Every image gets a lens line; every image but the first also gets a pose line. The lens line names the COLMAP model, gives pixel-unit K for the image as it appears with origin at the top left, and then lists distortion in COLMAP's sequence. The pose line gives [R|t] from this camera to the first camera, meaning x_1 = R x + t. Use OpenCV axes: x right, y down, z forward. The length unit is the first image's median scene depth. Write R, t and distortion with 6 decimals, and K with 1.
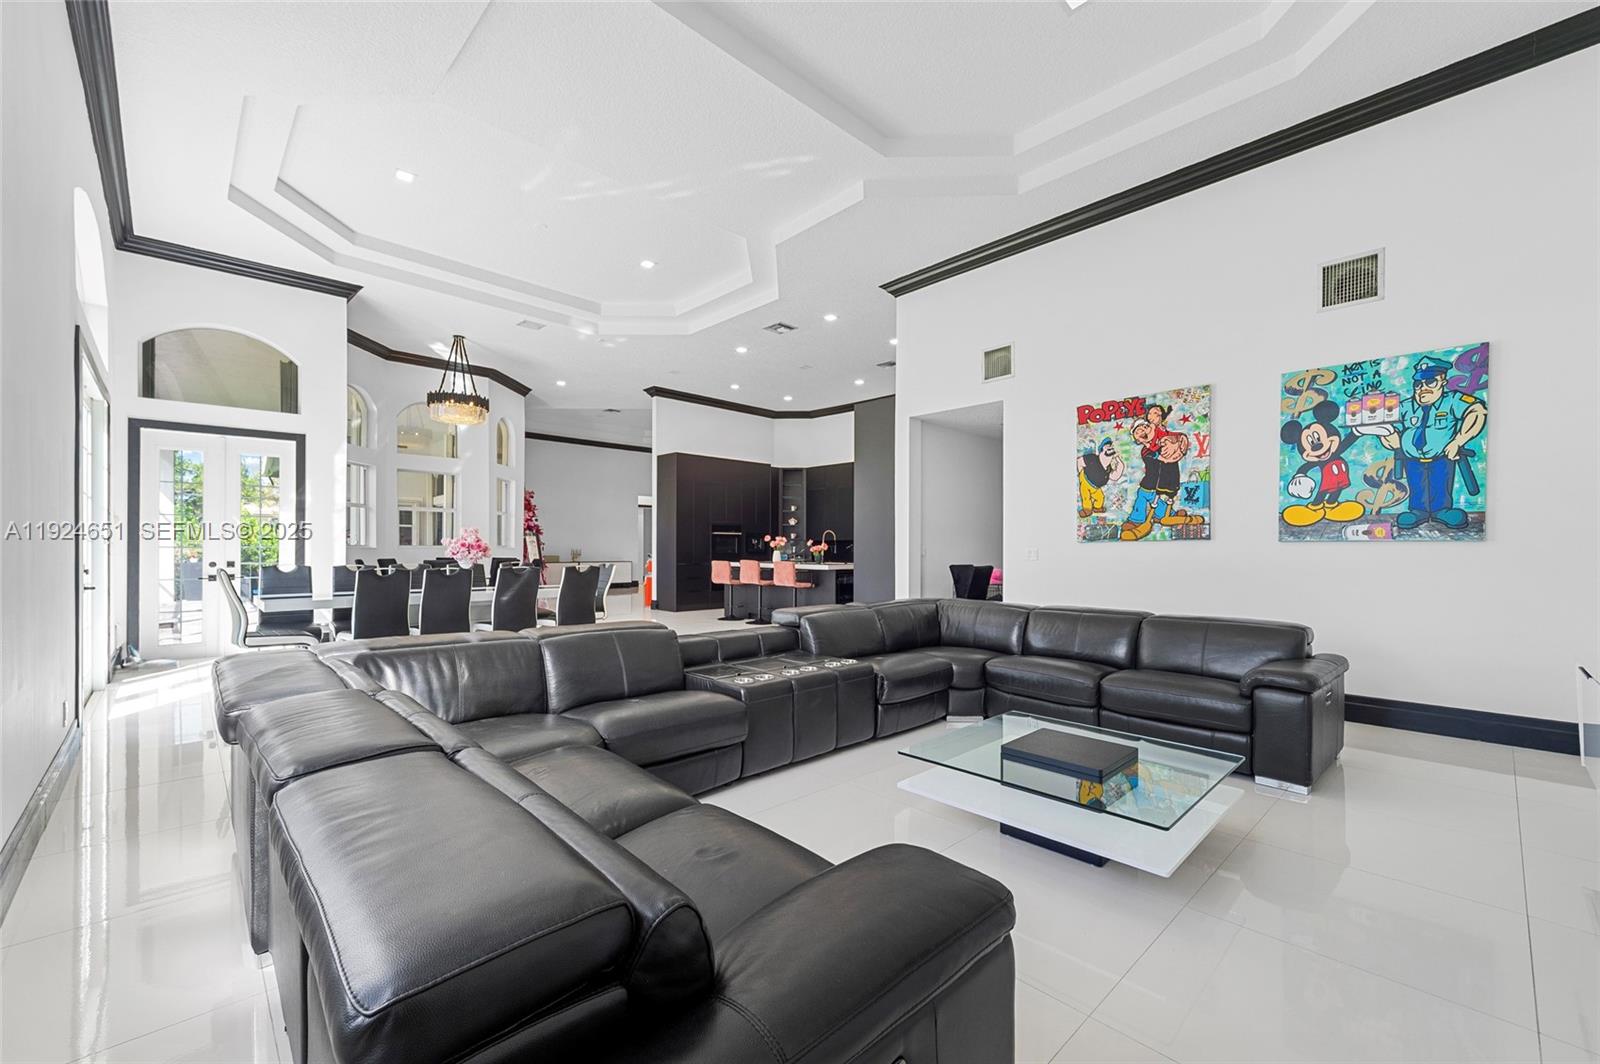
lens RADIAL K [[654.1, 0, 798.9], [0, 654.1, 545.4], [0, 0, 1]] dist [0.019402, -0.001632]
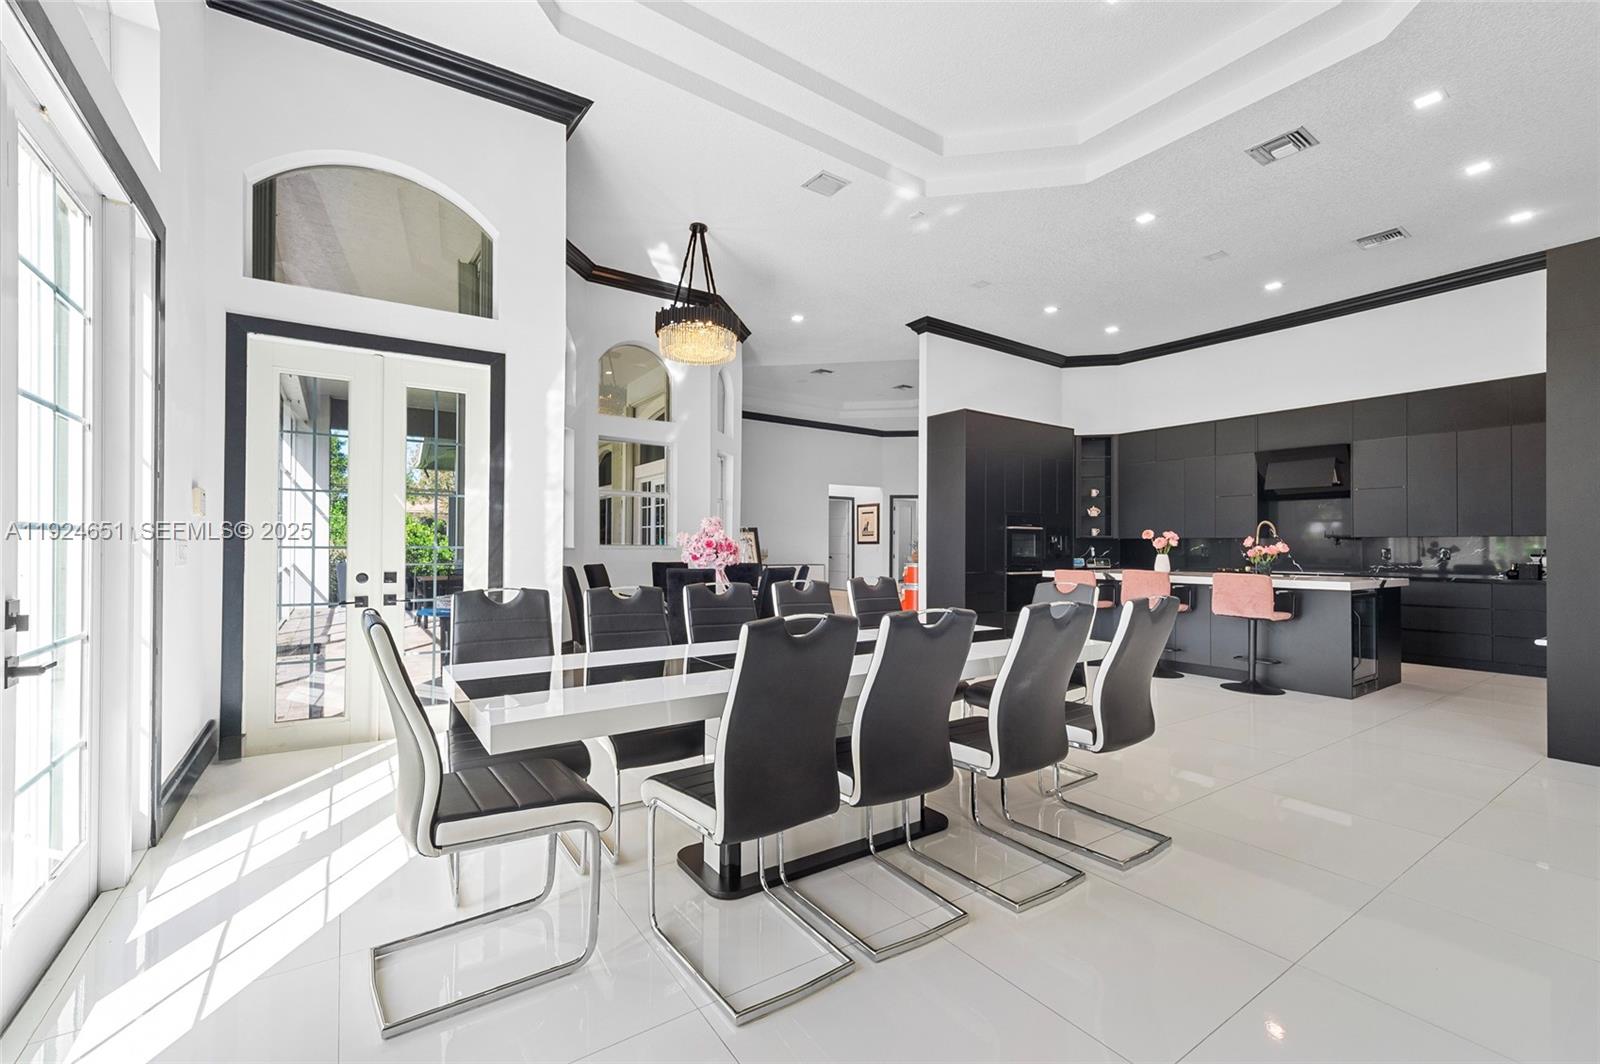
lens RADIAL K [[654.1, 0, 794.8], [0, 654.1, 538.4], [0, 0, 1]] dist [0.019402, -0.001632]
pose [[0.987908, -0.000200, -0.155039, -0.328572], [-0.001290, 0.999954, -0.009512, -0.000633], [0.155034, 0.009597, 0.987863, 0.381388]]
